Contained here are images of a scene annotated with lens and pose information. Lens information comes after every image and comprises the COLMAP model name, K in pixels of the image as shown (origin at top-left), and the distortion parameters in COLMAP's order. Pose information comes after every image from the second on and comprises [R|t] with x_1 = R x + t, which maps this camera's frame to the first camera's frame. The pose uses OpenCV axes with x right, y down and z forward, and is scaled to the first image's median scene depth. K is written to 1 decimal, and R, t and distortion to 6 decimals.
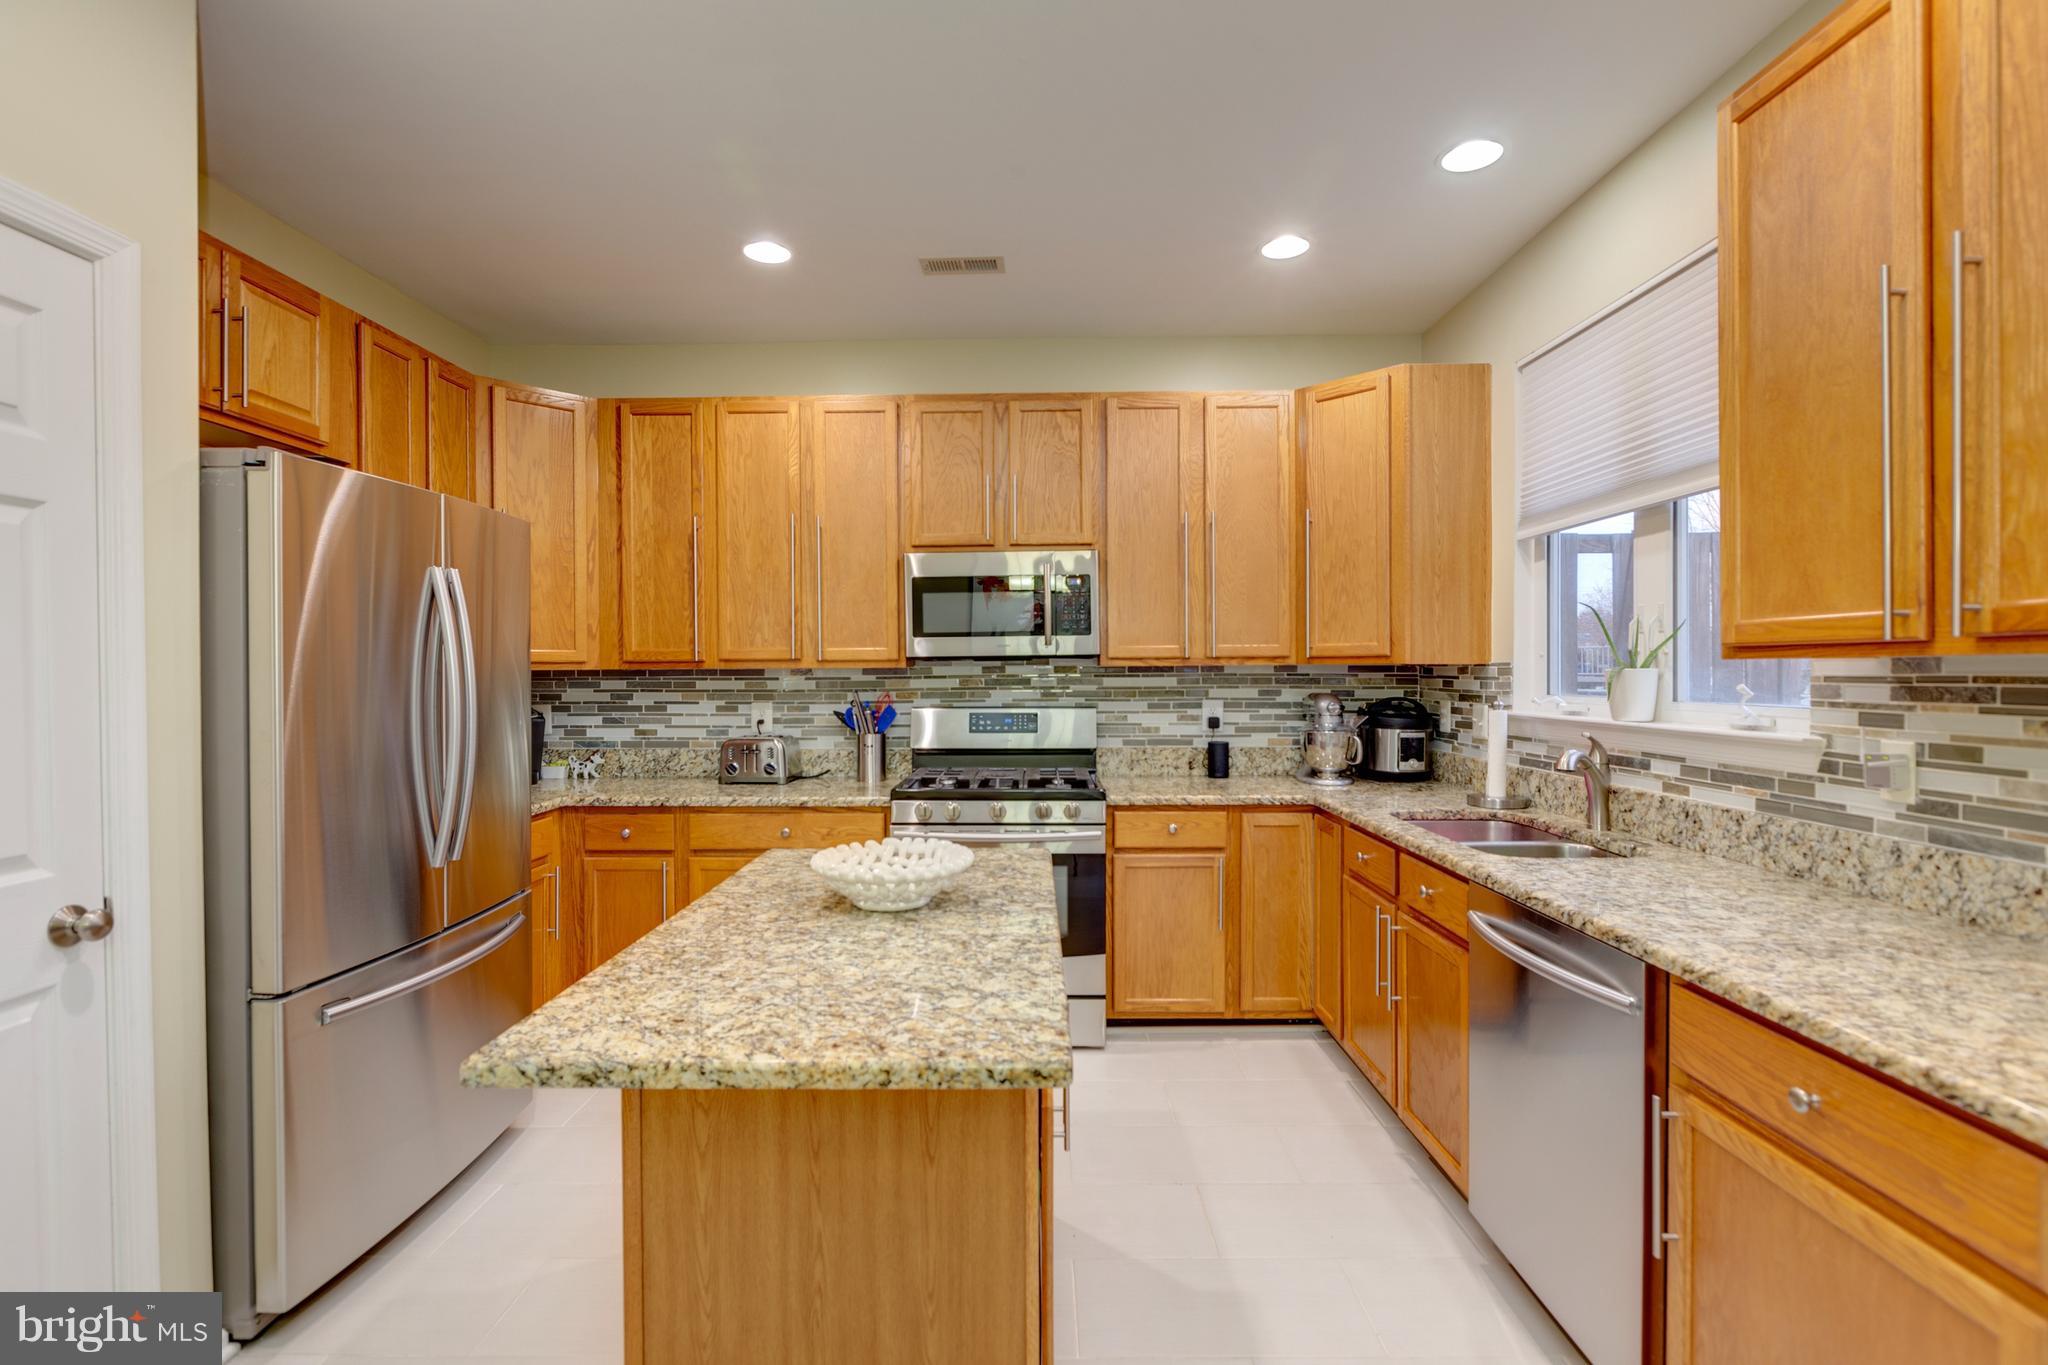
lens RADIAL K [[926.9, 0, 1024.1], [0, 926.9, 677.1], [0, 0, 1]] dist [-0.005080, -0.000757]
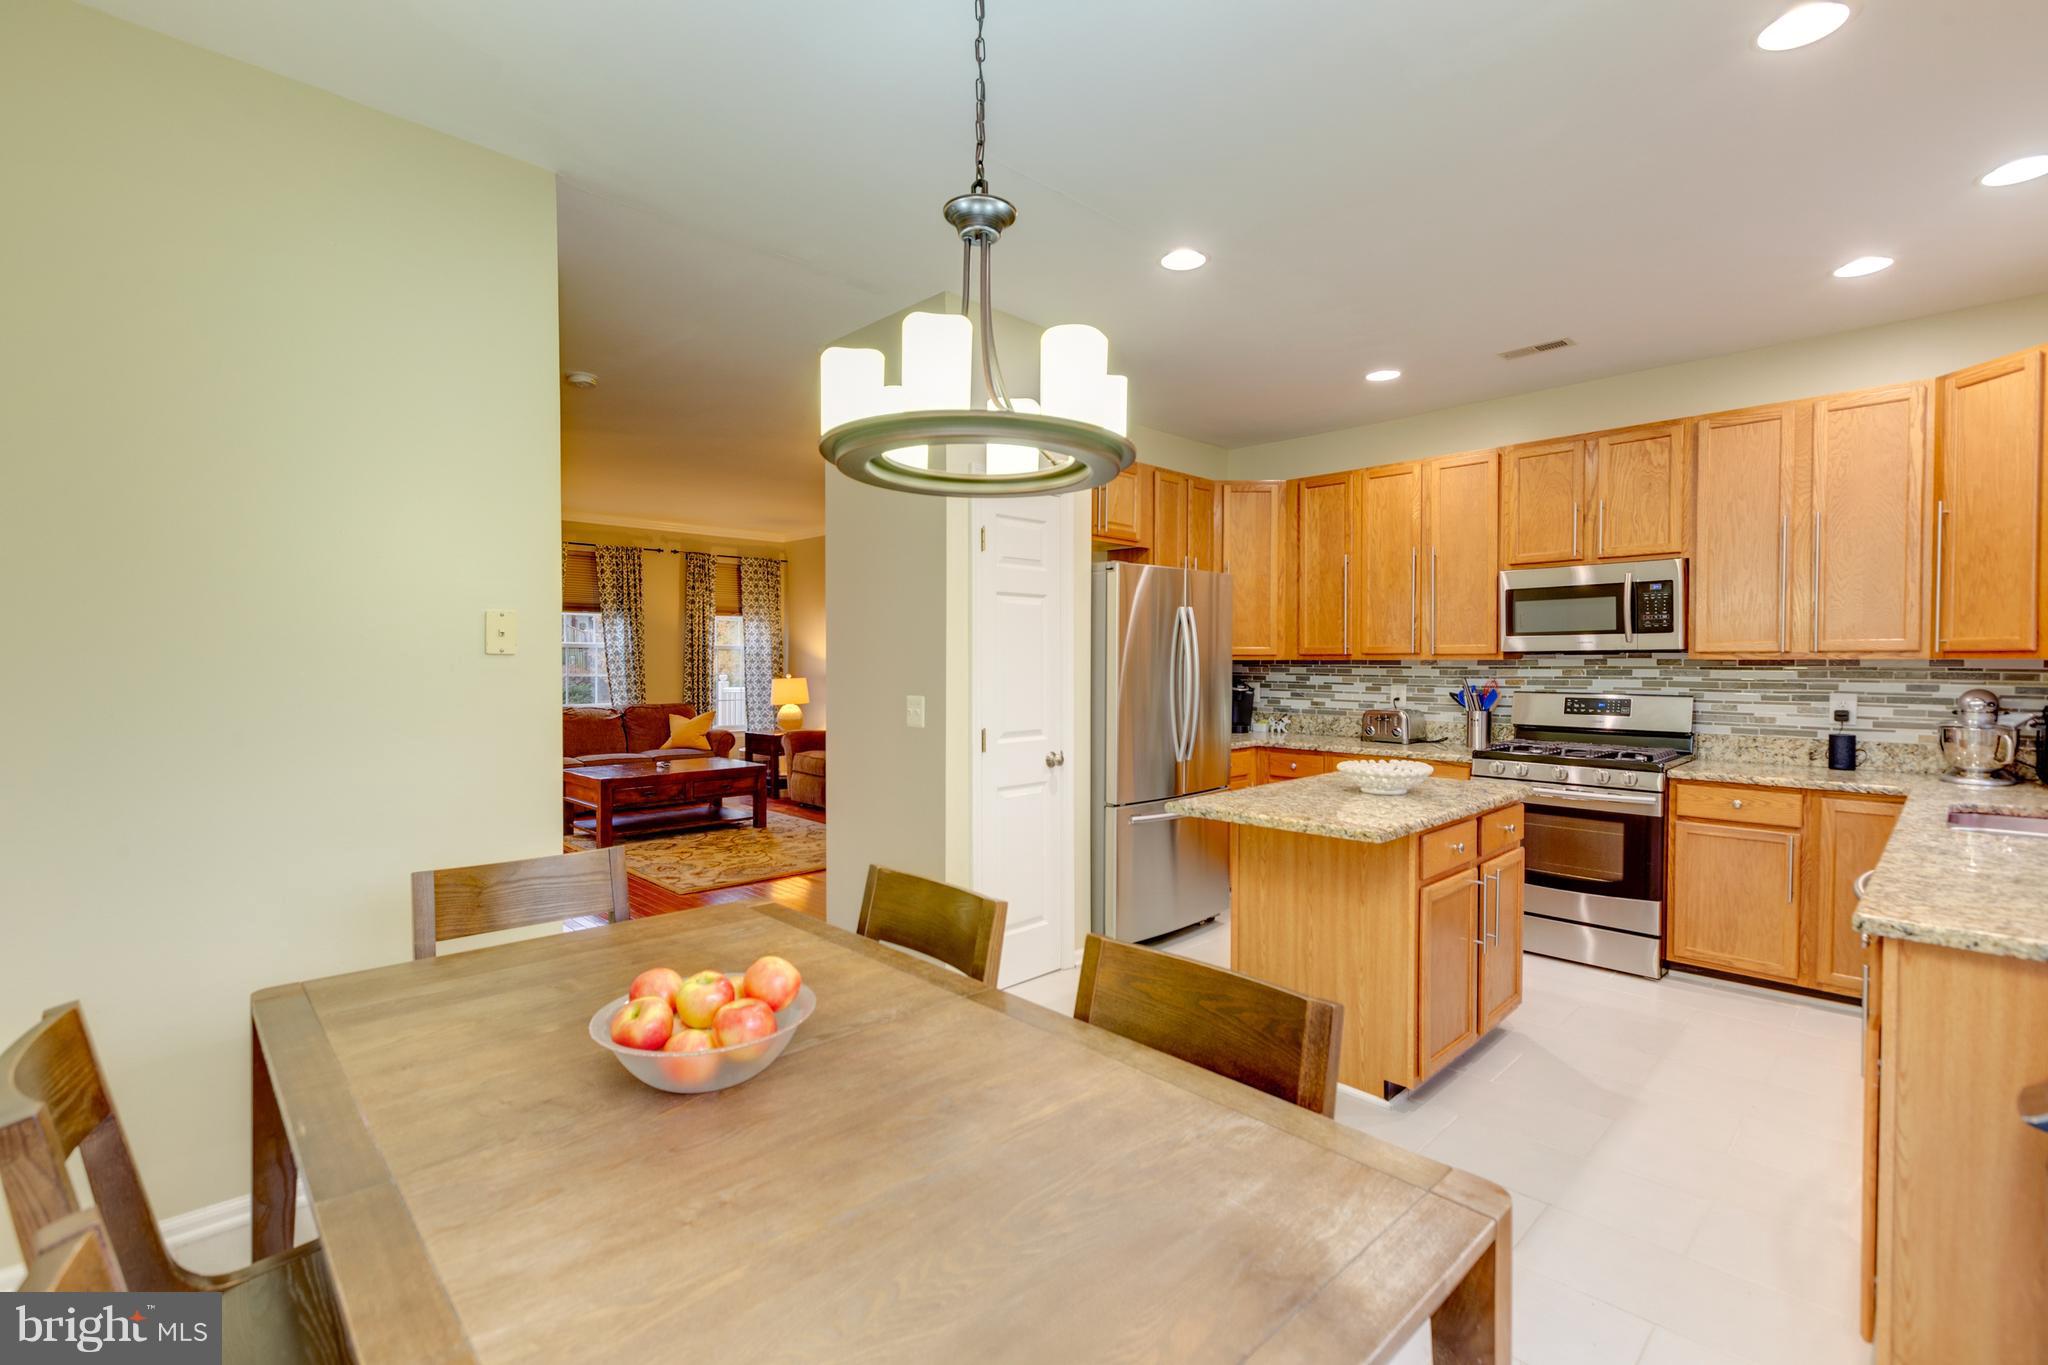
lens RADIAL K [[919.1, 0, 1024.2], [0, 919.1, 676.7], [0, 0, 1]] dist [0.004143, -0.001050]
pose [[0.707871, 0.018837, -0.706090, 0.310352], [-0.010226, 0.999813, 0.016421, -0.001055], [0.706268, -0.004404, 0.707931, -0.375885]]
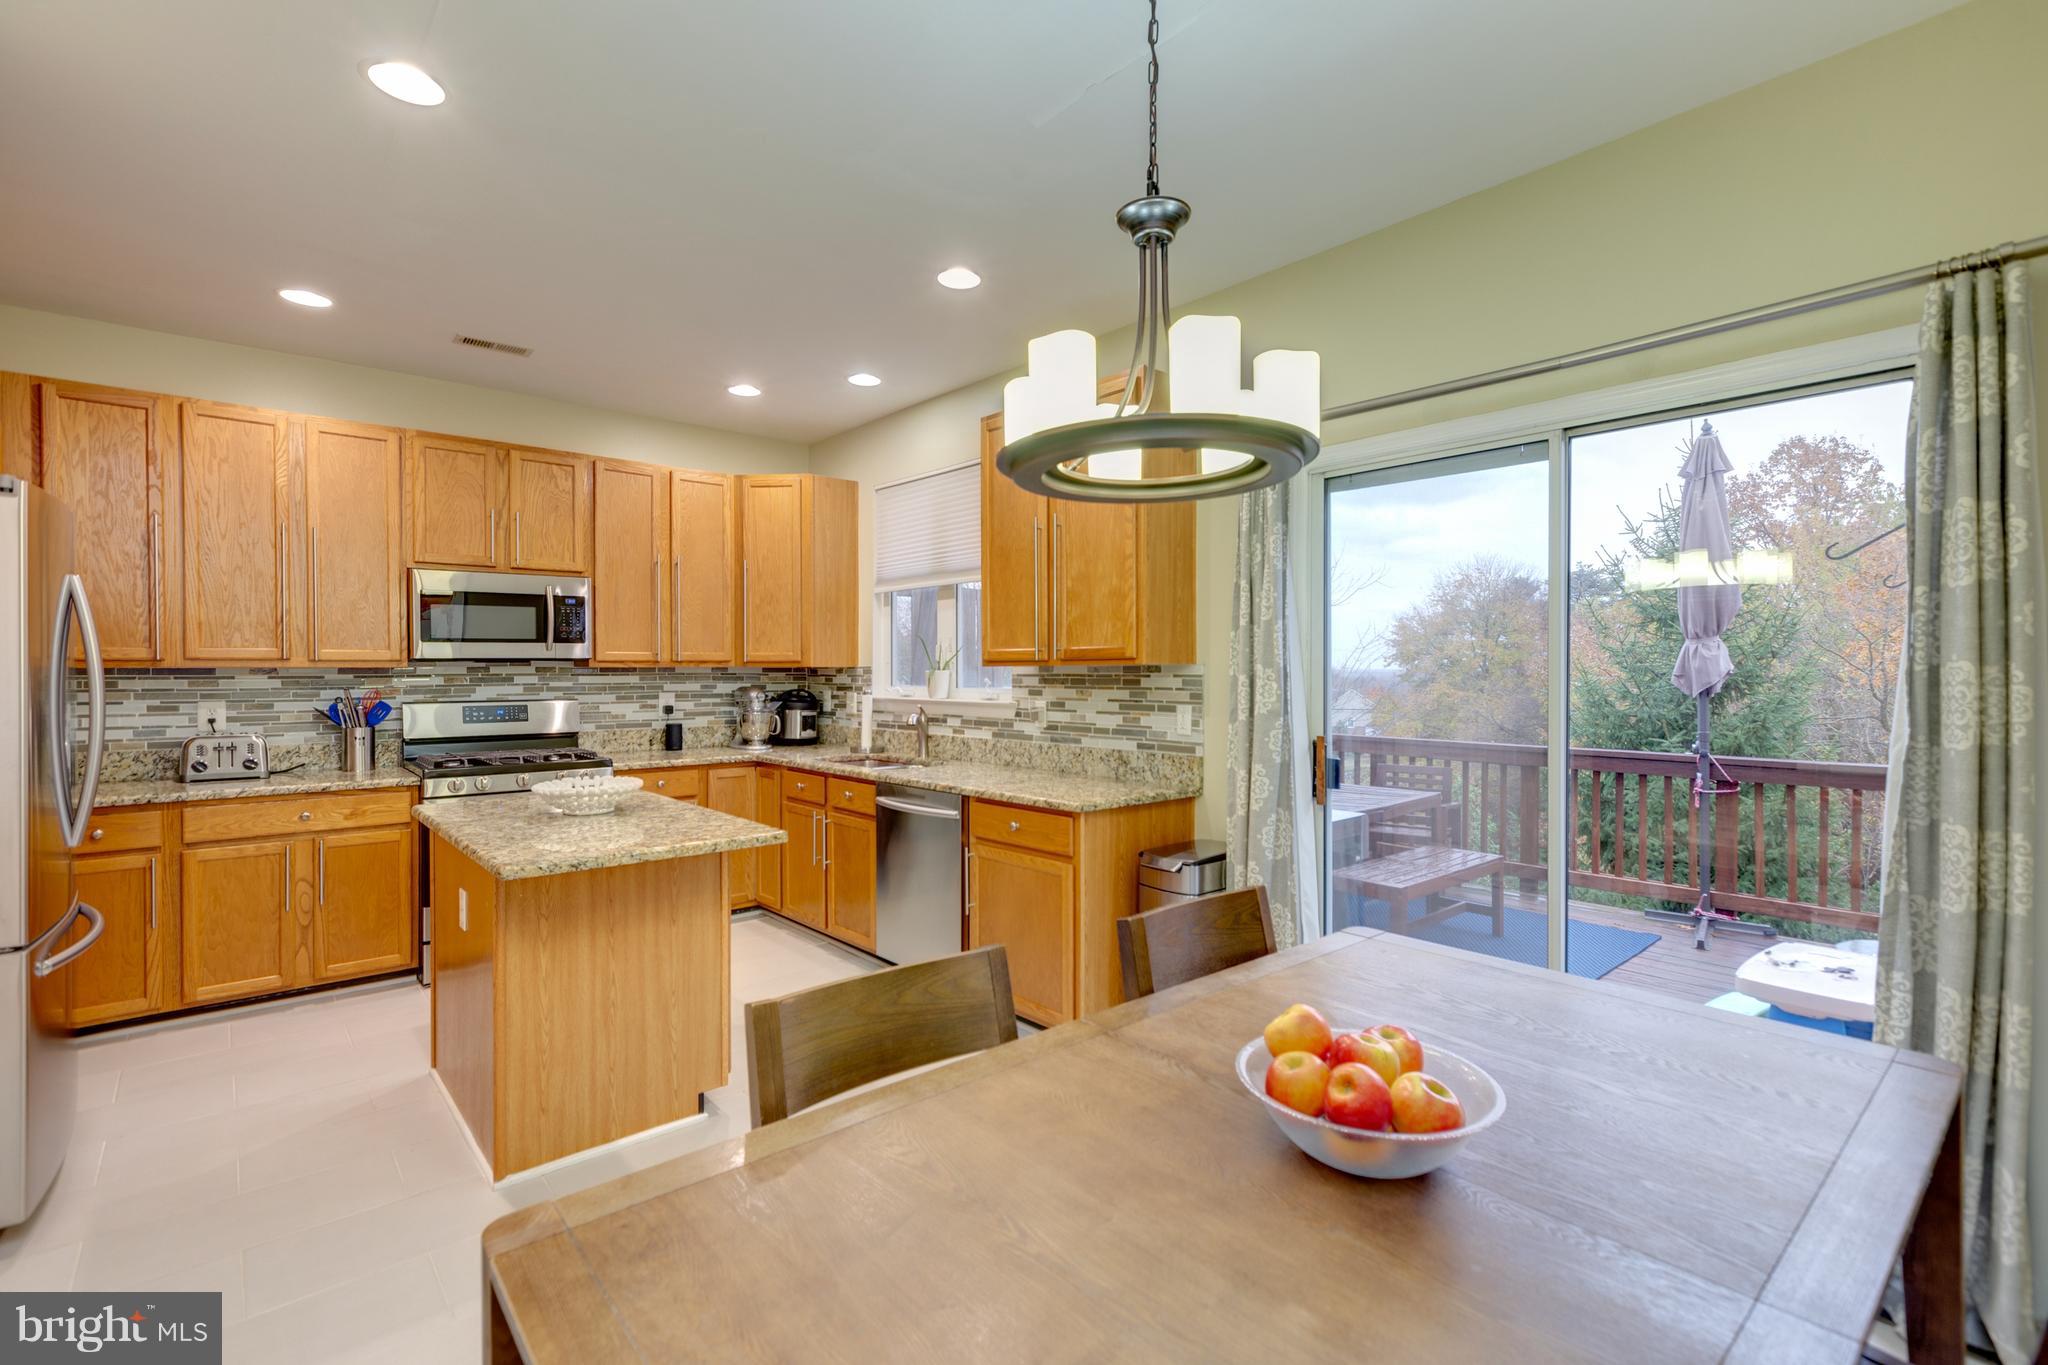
lens RADIAL K [[919.1, 0, 1024.2], [0, 919.1, 676.7], [0, 0, 1]] dist [0.004143, -0.001050]
pose [[0.744290, -0.001323, 0.667855, -0.328815], [0.002050, 0.999998, -0.000304, 0.003322], [-0.667853, 0.001596, 0.744291, -0.362897]]
